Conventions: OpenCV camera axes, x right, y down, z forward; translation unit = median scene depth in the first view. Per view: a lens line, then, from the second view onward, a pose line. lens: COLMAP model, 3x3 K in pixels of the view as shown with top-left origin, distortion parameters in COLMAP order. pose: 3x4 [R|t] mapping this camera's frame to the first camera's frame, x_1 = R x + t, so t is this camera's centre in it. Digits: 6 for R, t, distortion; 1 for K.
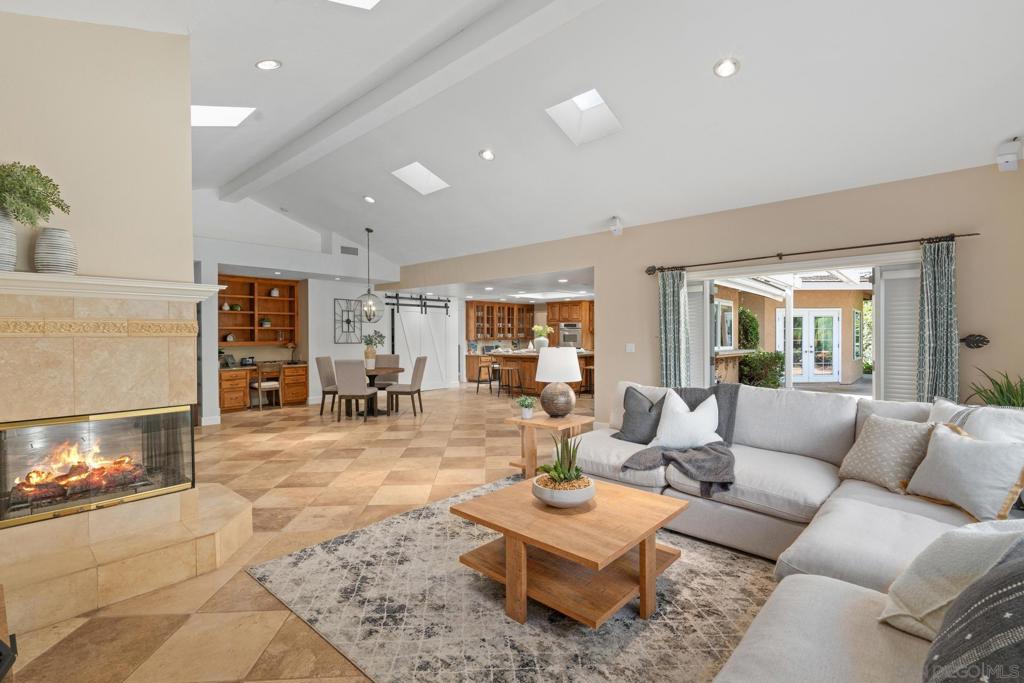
lens RADIAL K [[463.4, 0, 514.8], [0, 463.4, 339.6], [0, 0, 1]] dist [-0.003679, 0.003053]
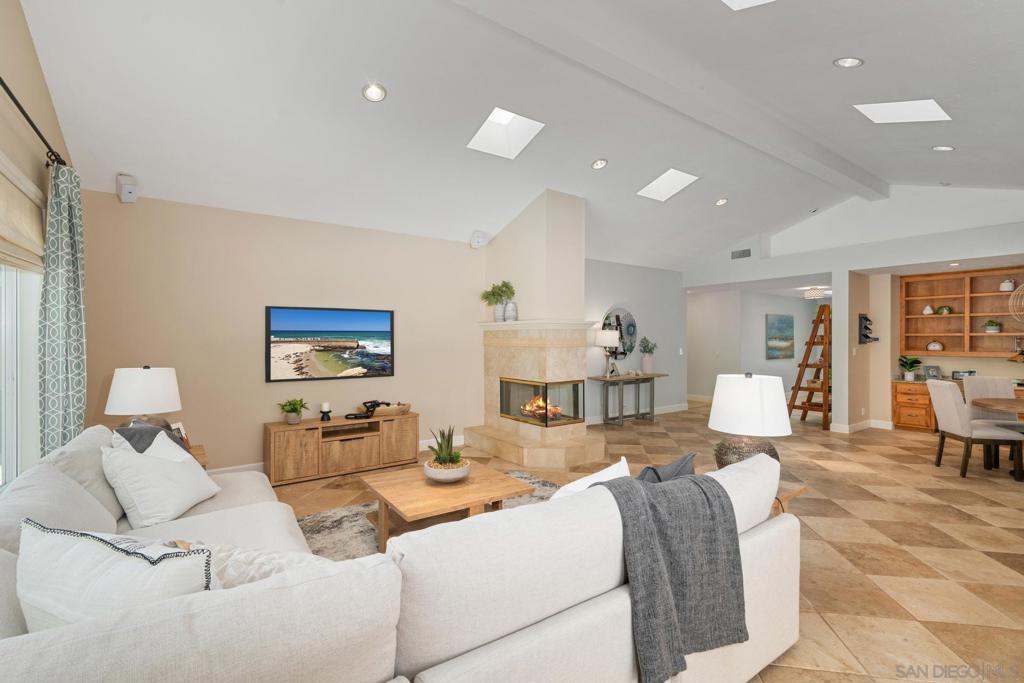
lens RADIAL K [[463.4, 0, 513.6], [0, 463.4, 337.3], [0, 0, 1]] dist [-0.003679, 0.003053]
pose [[-0.220110, 0.002796, -0.975471, 0.426470], [-0.006103, 0.999972, 0.004244, -0.020678], [0.975456, 0.006887, -0.220086, 0.458916]]
